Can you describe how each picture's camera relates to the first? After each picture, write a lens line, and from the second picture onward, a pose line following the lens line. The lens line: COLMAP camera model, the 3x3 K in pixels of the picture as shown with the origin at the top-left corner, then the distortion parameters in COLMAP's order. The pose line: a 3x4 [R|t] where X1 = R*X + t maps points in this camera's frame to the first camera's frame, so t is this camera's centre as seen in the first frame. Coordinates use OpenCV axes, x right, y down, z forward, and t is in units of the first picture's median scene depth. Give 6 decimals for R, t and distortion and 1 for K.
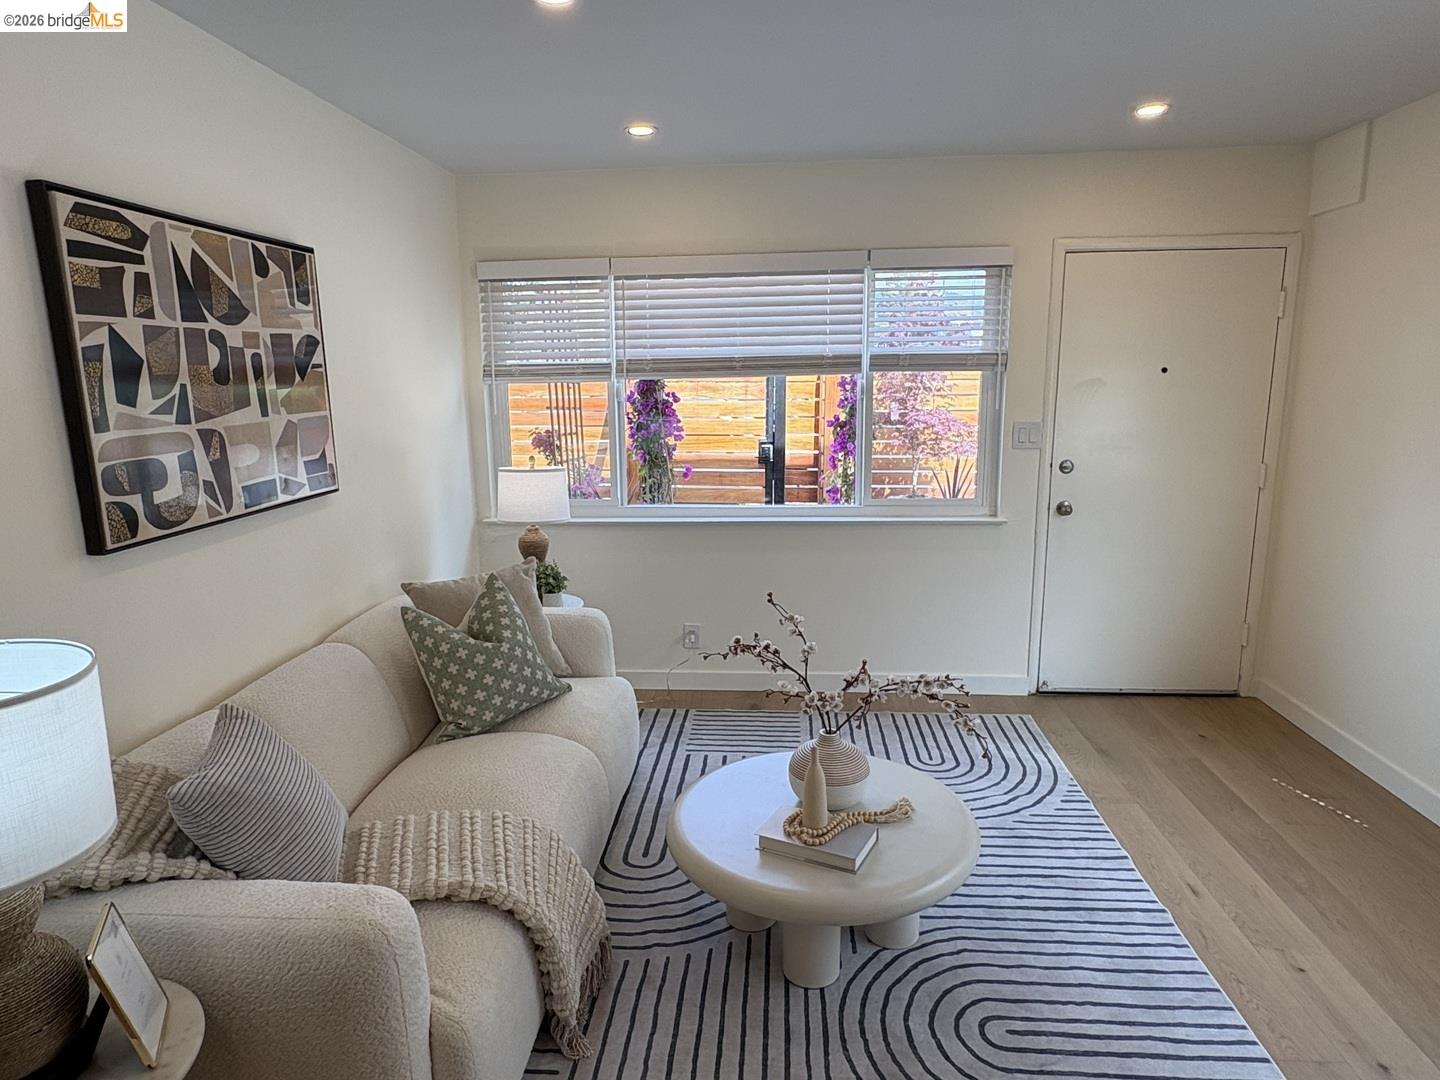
lens RADIAL K [[868.5, 0, 714.8], [0, 868.5, 541.0], [0, 0, 1]] dist [-0.001566, 0.000106]
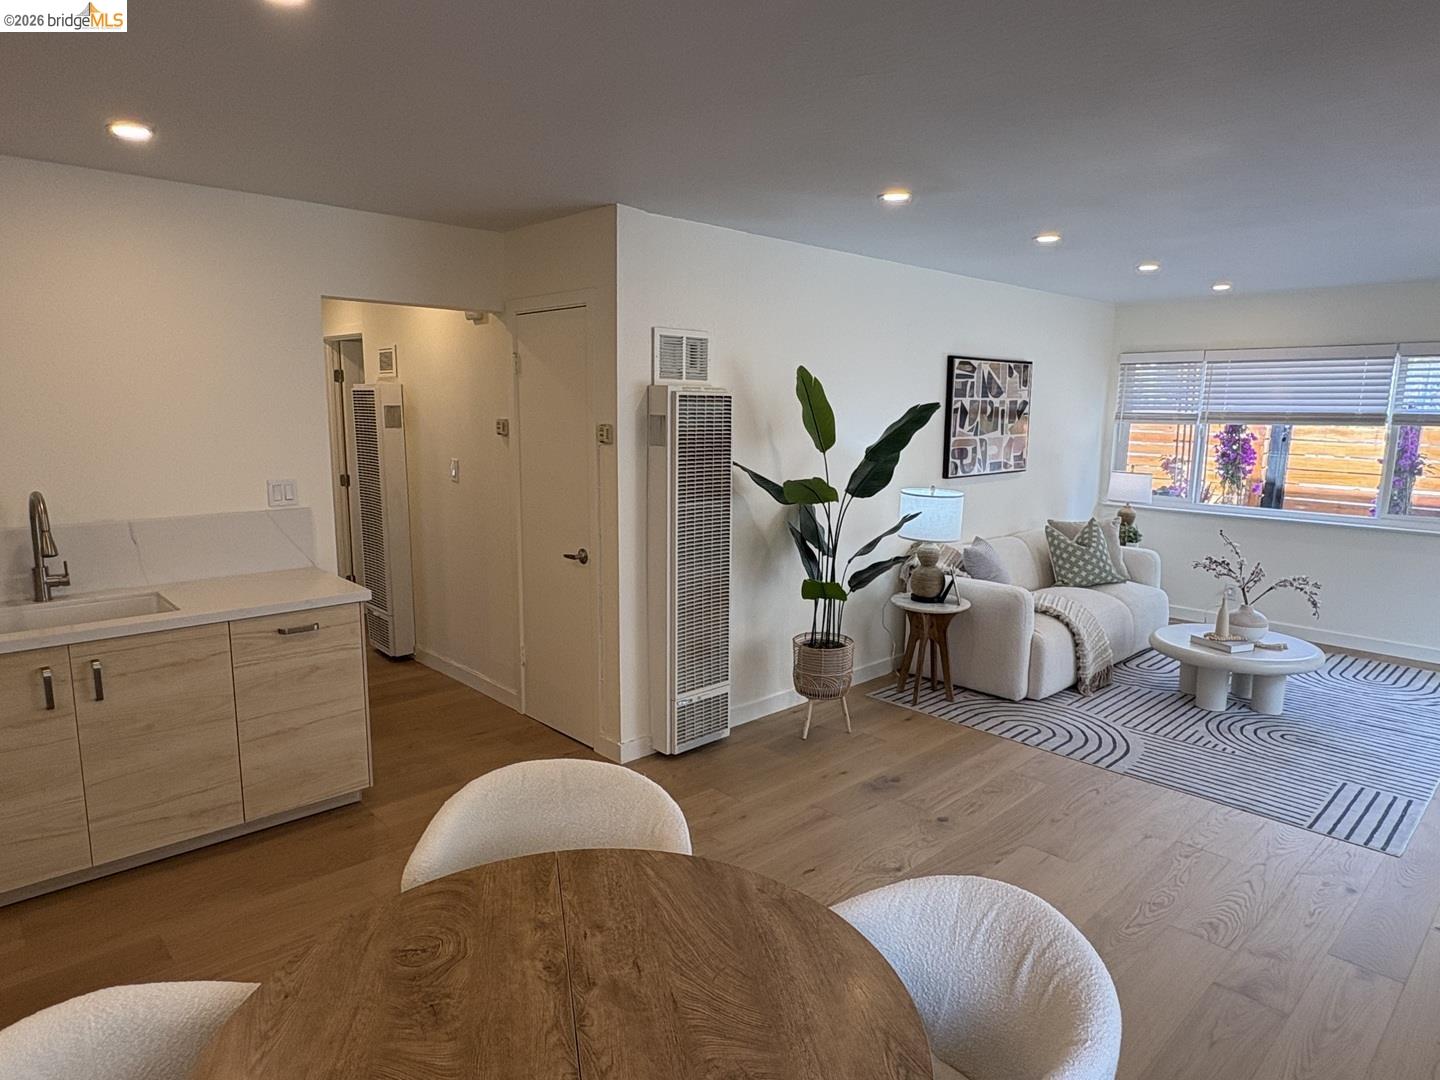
lens RADIAL K [[868.5, 0, 716.2], [0, 868.5, 544.1], [0, 0, 1]] dist [-0.001566, 0.000106]
pose [[0.738292, 0.130072, -0.661820, 0.522123], [-0.150028, 0.988316, 0.026878, 0.207285], [0.657584, 0.079448, 0.749181, -1.284397]]
